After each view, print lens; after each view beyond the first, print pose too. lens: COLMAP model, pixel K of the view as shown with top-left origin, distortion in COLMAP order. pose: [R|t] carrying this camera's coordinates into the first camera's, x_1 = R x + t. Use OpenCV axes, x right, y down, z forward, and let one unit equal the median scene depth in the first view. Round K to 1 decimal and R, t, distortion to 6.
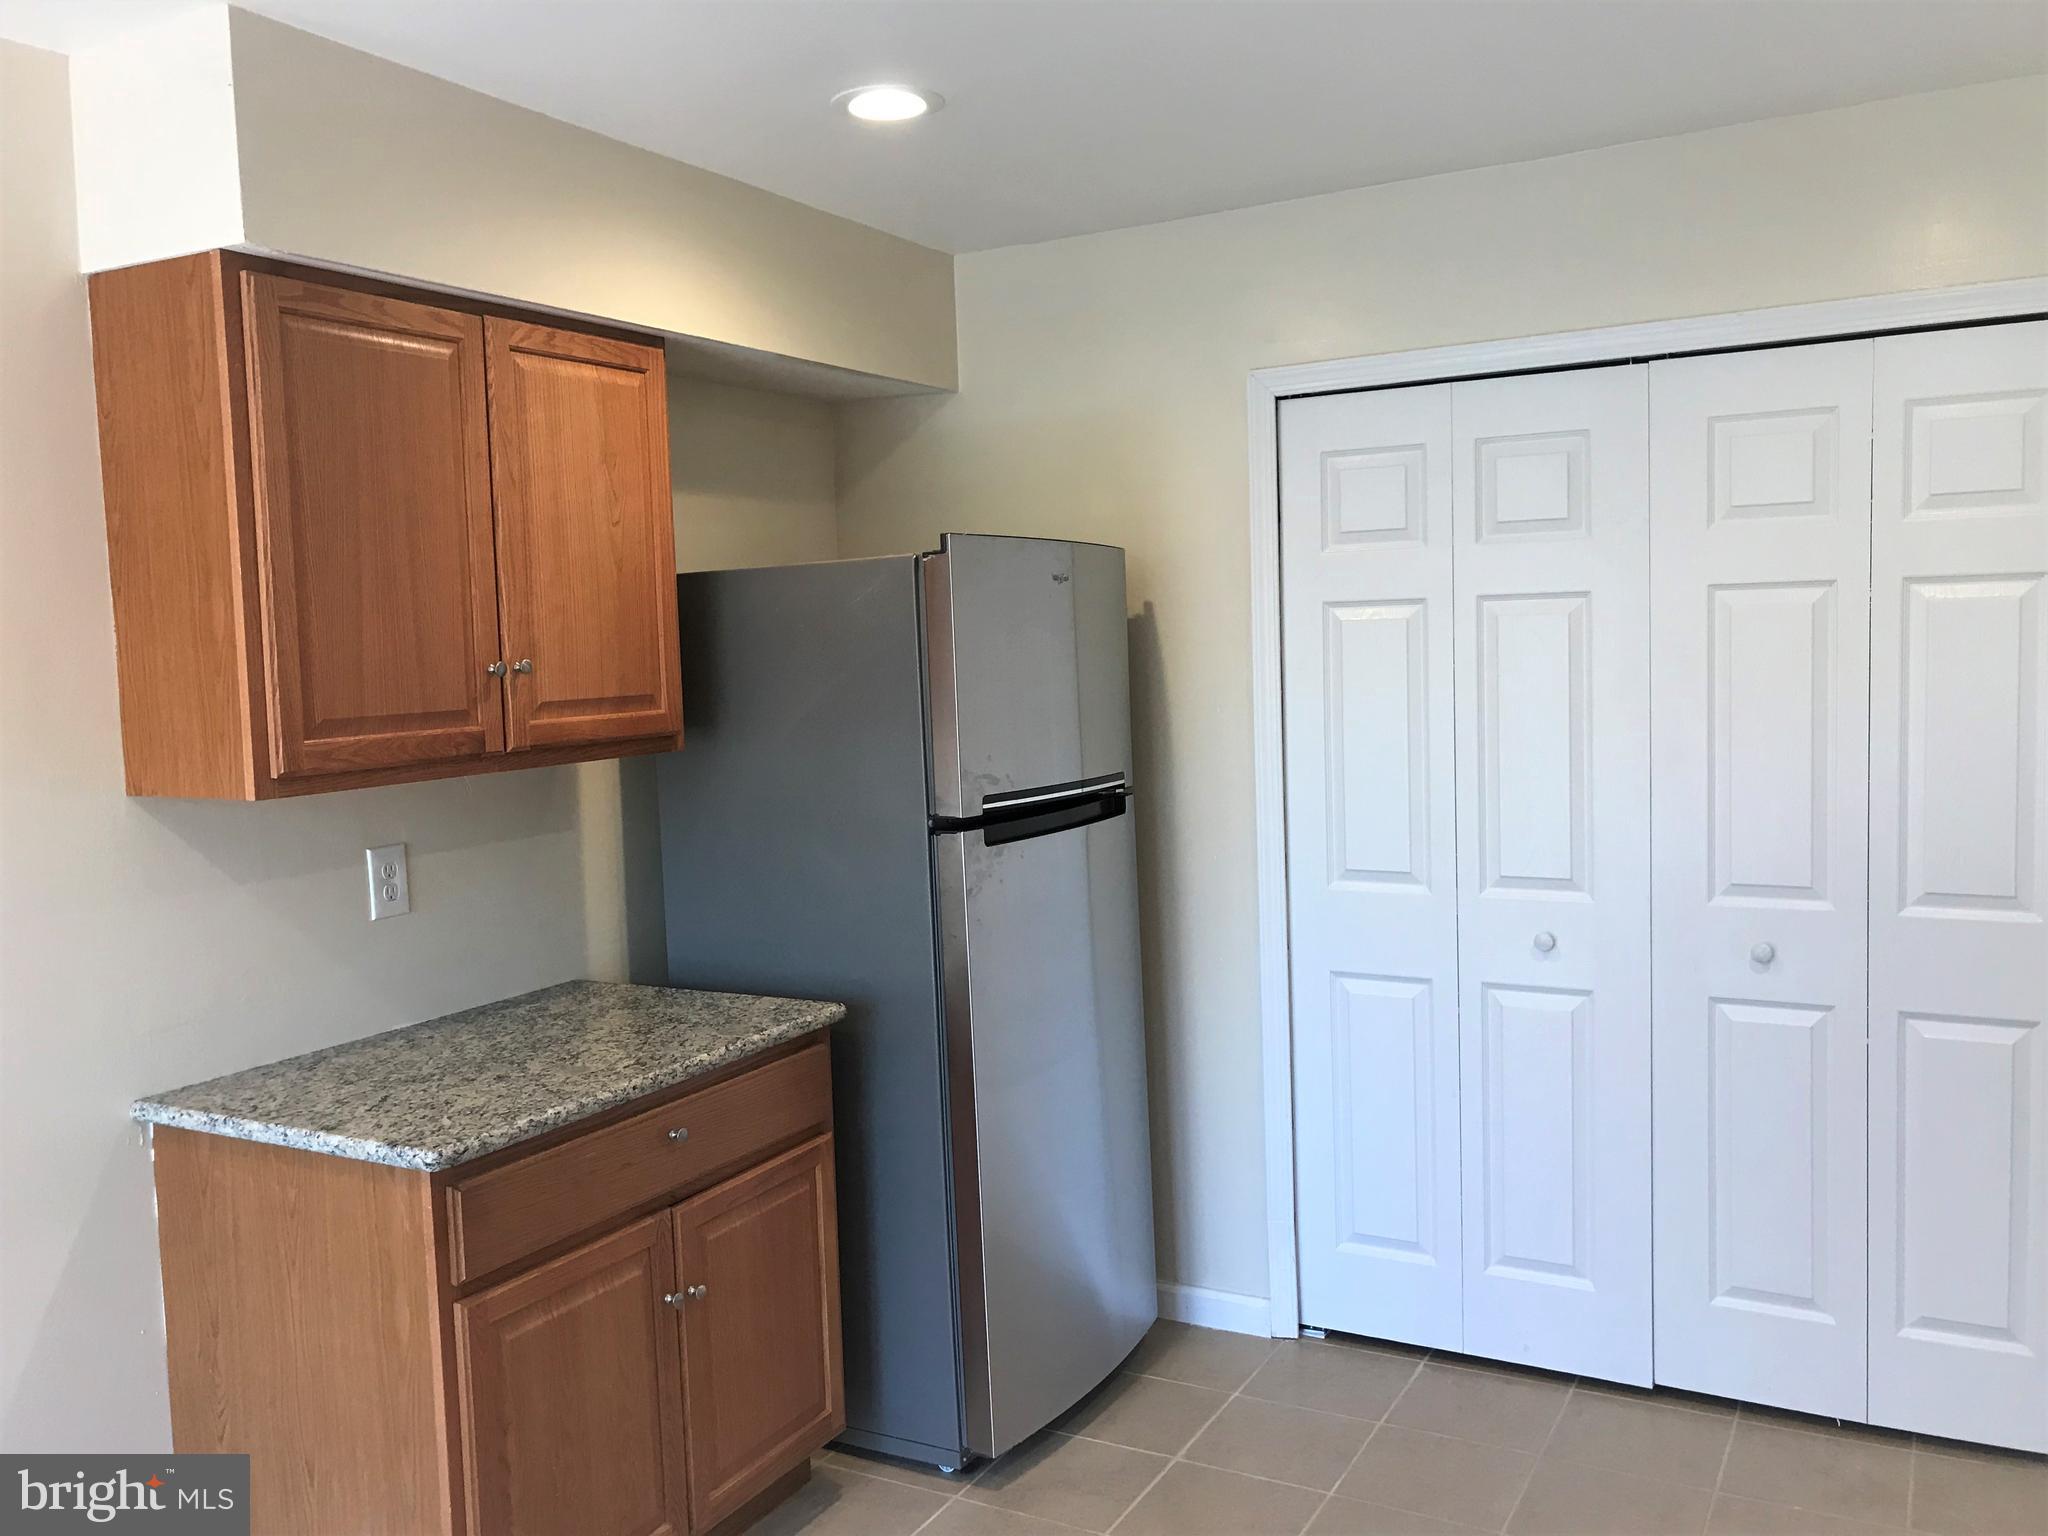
lens RADIAL K [[1690.7, 0, 1022.9], [0, 1690.7, 766.3], [0, 0, 1]] dist [0.017080, -0.016658]
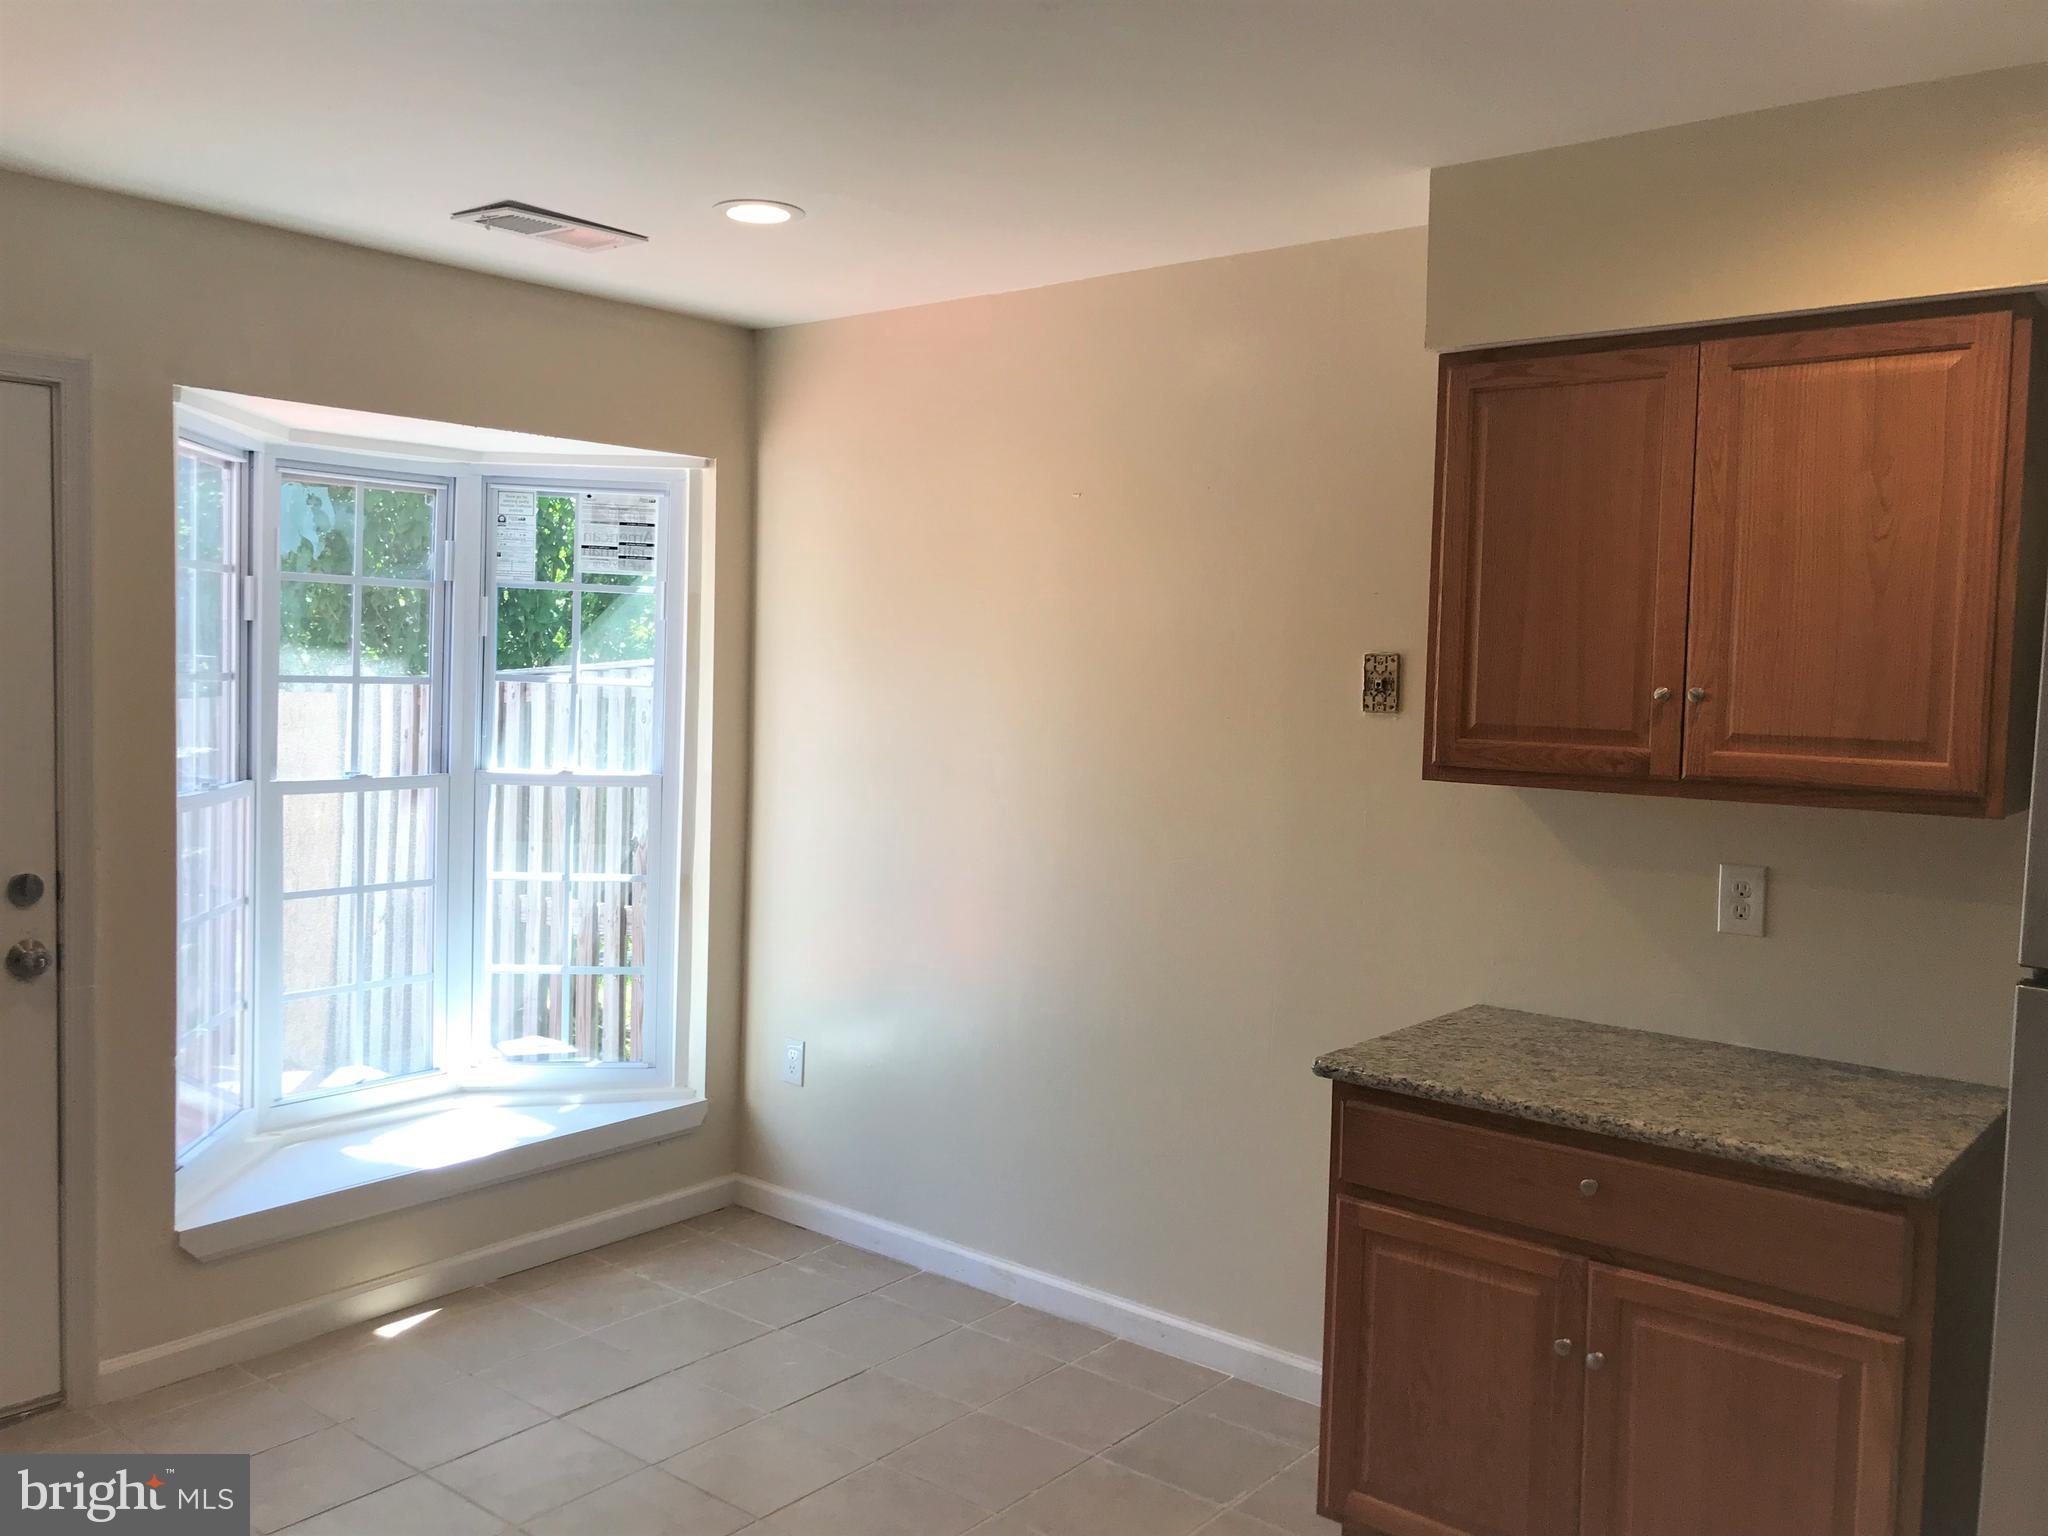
lens RADIAL K [[1690.7, 0, 1027.9], [0, 1690.7, 771.0], [0, 0, 1]] dist [0.017080, -0.016658]
pose [[-0.181659, 0.096816, -0.978584, 0.758445], [-0.095193, 0.988737, 0.115491, -0.093683], [0.978743, 0.114135, -0.170396, 0.812541]]
